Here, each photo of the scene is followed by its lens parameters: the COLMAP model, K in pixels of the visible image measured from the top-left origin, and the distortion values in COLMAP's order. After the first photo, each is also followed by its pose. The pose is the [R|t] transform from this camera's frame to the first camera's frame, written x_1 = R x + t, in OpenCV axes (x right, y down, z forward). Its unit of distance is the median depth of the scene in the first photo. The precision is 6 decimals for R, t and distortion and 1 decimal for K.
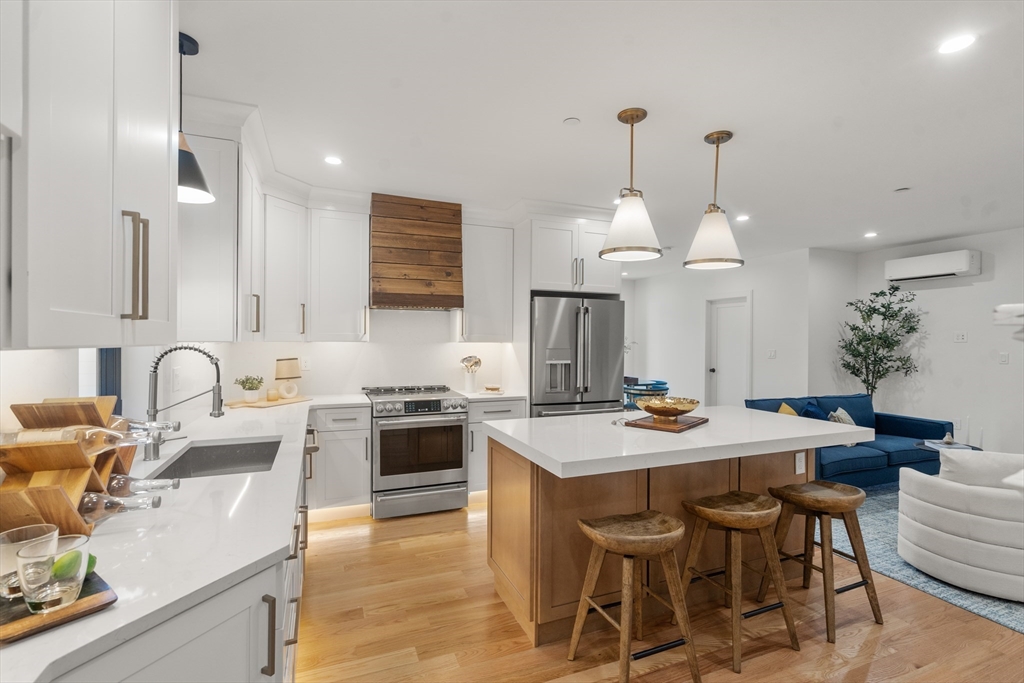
lens RADIAL K [[472.3, 0, 505.4], [0, 472.3, 342.6], [0, 0, 1]] dist [-0.007531, 0.003545]
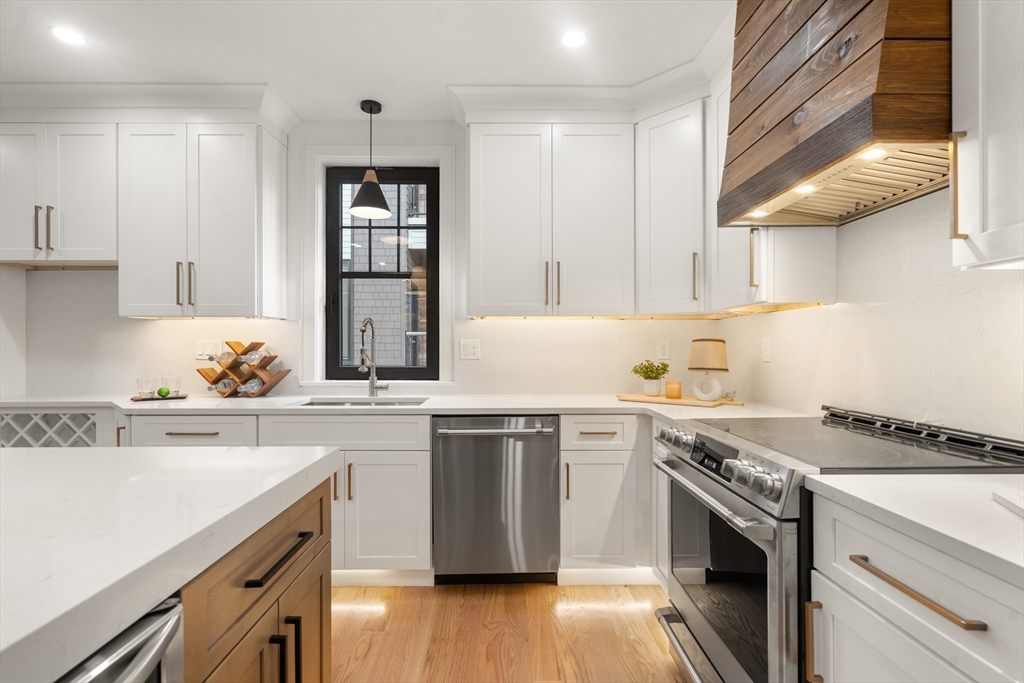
lens RADIAL K [[472.3, 0, 502.8], [0, 472.3, 344.6], [0, 0, 1]] dist [-0.007531, 0.003545]
pose [[-0.370449, -0.011493, -0.928782, 0.244336], [-0.006384, 0.999931, -0.009827, 0.047881], [0.928831, 0.002289, -0.370497, 0.961265]]
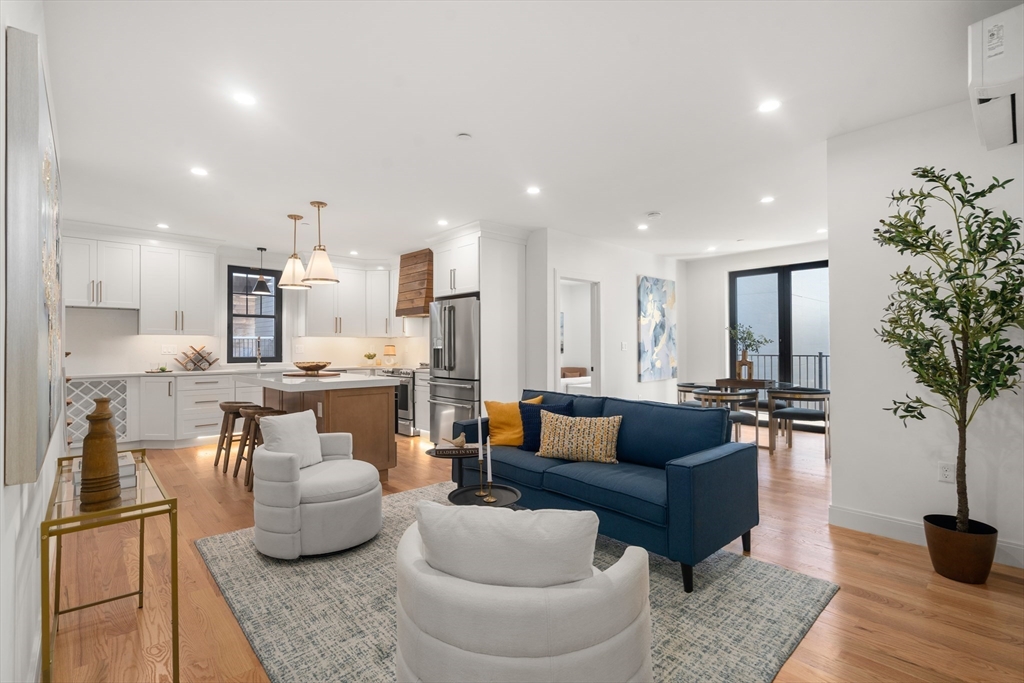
lens RADIAL K [[472.3, 0, 511.9], [0, 472.3, 344.6], [0, 0, 1]] dist [-0.007531, 0.003545]
pose [[0.355435, -0.011587, -0.934629, 1.602908], [-0.000354, 0.999921, -0.012531, 0.053906], [0.934701, 0.004785, 0.355403, 0.755281]]
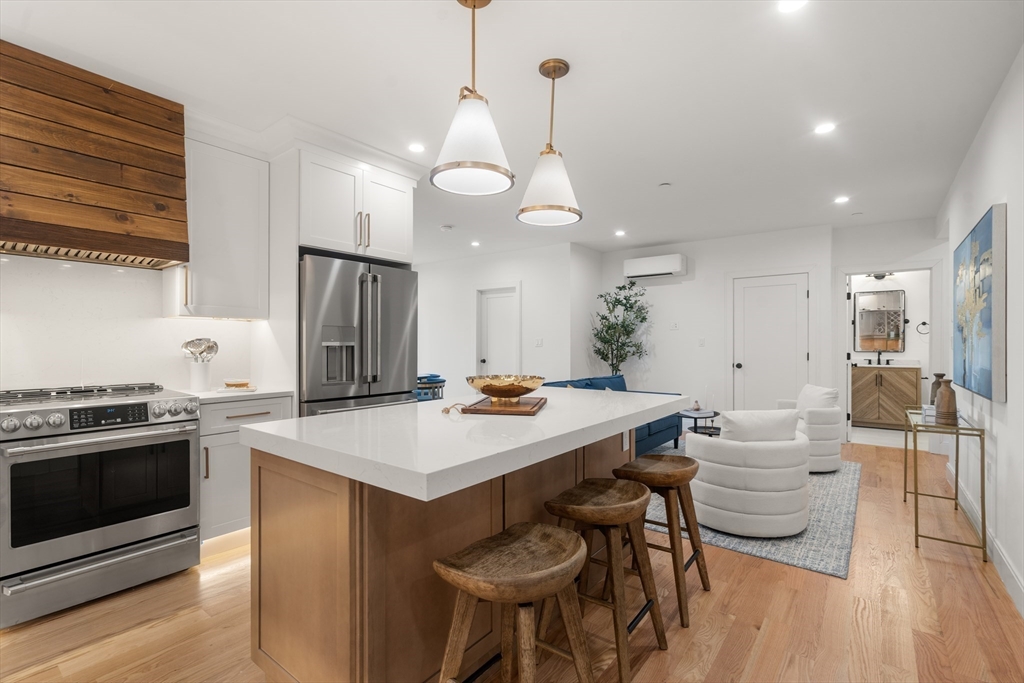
lens RADIAL K [[472.3, 0, 507.3], [0, 472.3, 344.4], [0, 0, 1]] dist [-0.007531, 0.003545]
pose [[0.861173, -0.005626, 0.508281, -0.042867], [0.006845, 0.999976, -0.000529, 0.047536], [-0.508266, 0.003935, 0.861191, 0.222019]]
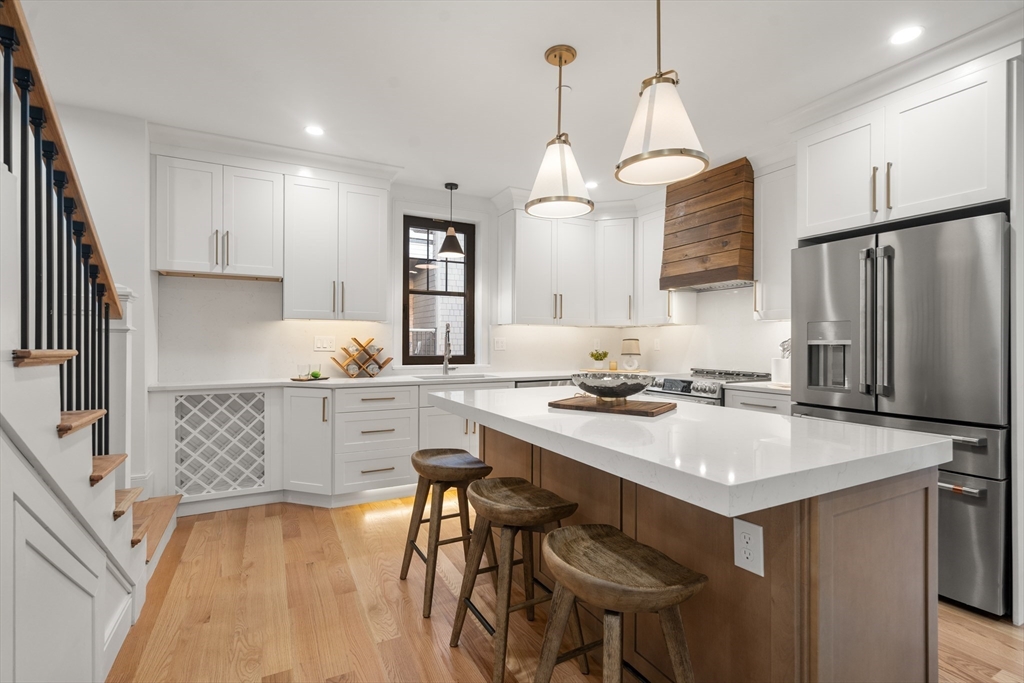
lens RADIAL K [[472.3, 0, 505.9], [0, 472.3, 341.6], [0, 0, 1]] dist [-0.007531, 0.003545]
pose [[0.092239, -0.007822, -0.995706, 0.763303], [-0.007606, 0.999934, -0.008560, 0.052711], [0.995708, 0.008363, 0.092174, 0.536704]]
